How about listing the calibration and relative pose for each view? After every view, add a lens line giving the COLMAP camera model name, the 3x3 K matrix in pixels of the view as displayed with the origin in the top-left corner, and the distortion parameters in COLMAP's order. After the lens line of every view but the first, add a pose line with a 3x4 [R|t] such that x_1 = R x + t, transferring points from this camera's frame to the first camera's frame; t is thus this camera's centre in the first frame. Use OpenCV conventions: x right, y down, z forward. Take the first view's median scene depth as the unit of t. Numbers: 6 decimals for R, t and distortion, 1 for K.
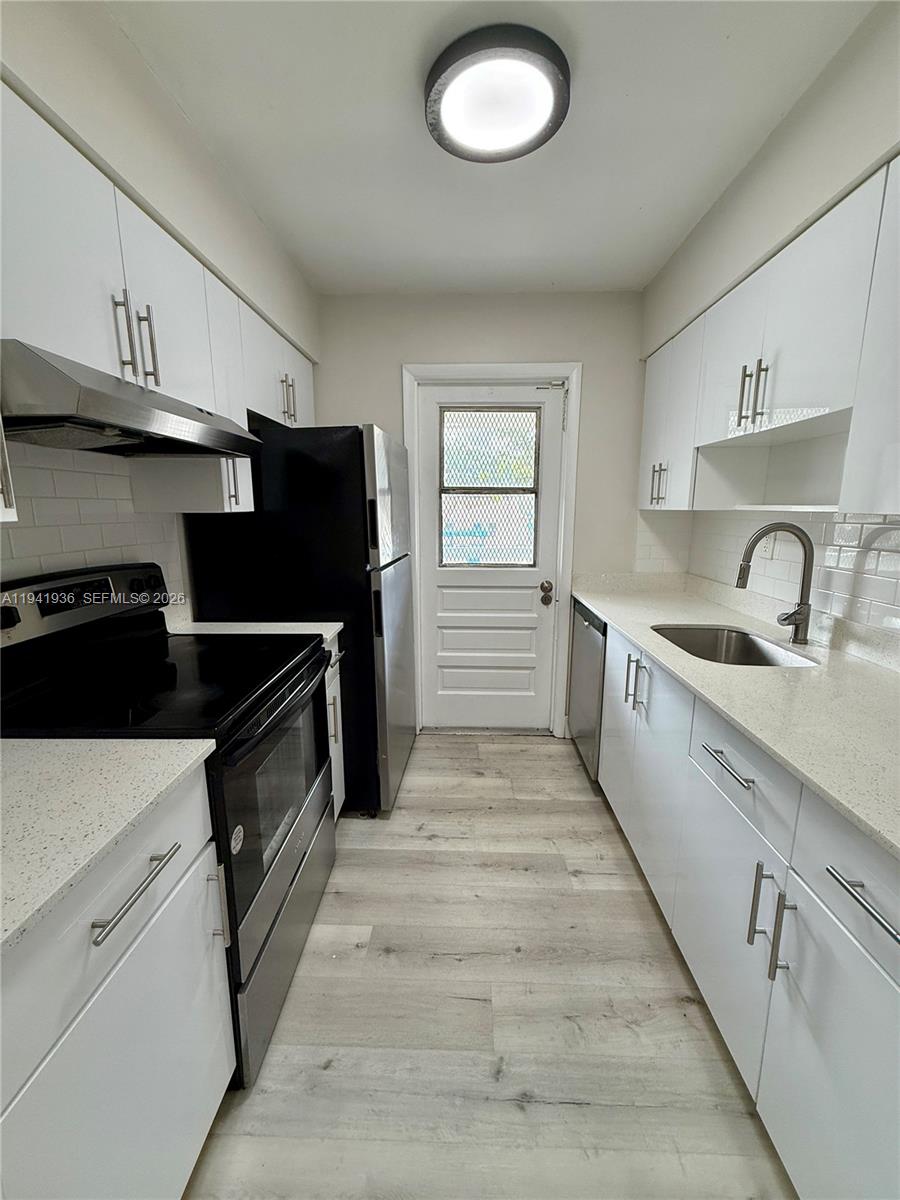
lens RADIAL K [[480.5, 0, 450.7], [0, 480.5, 600.4], [0, 0, 1]] dist [0.002810, 0.000187]
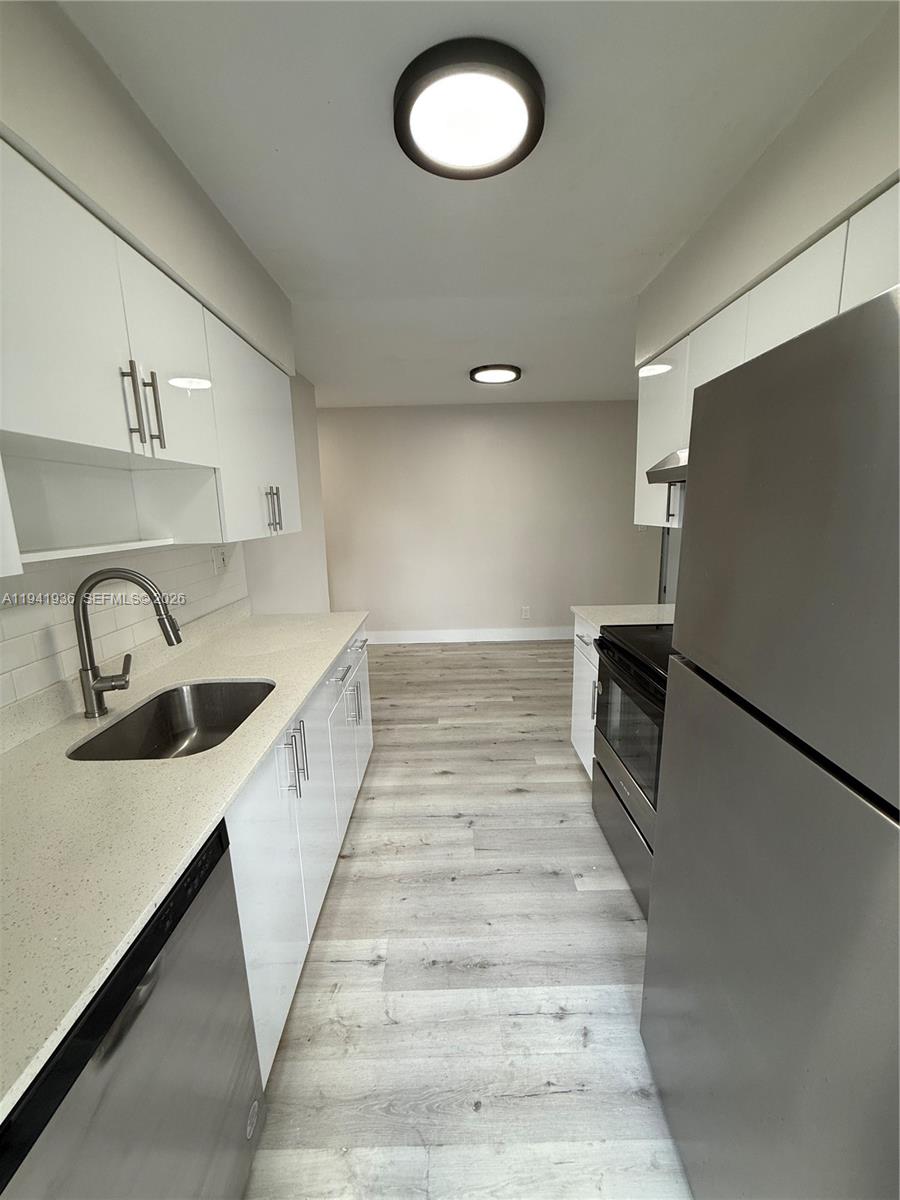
lens RADIAL K [[480.5, 0, 453.4], [0, 480.5, 598.9], [0, 0, 1]] dist [0.002810, 0.000187]
pose [[-0.998762, 0.030758, -0.039093, 0.135134], [0.014248, 0.929872, 0.367606, -0.344425], [0.047658, 0.366594, -0.929160, 1.540435]]
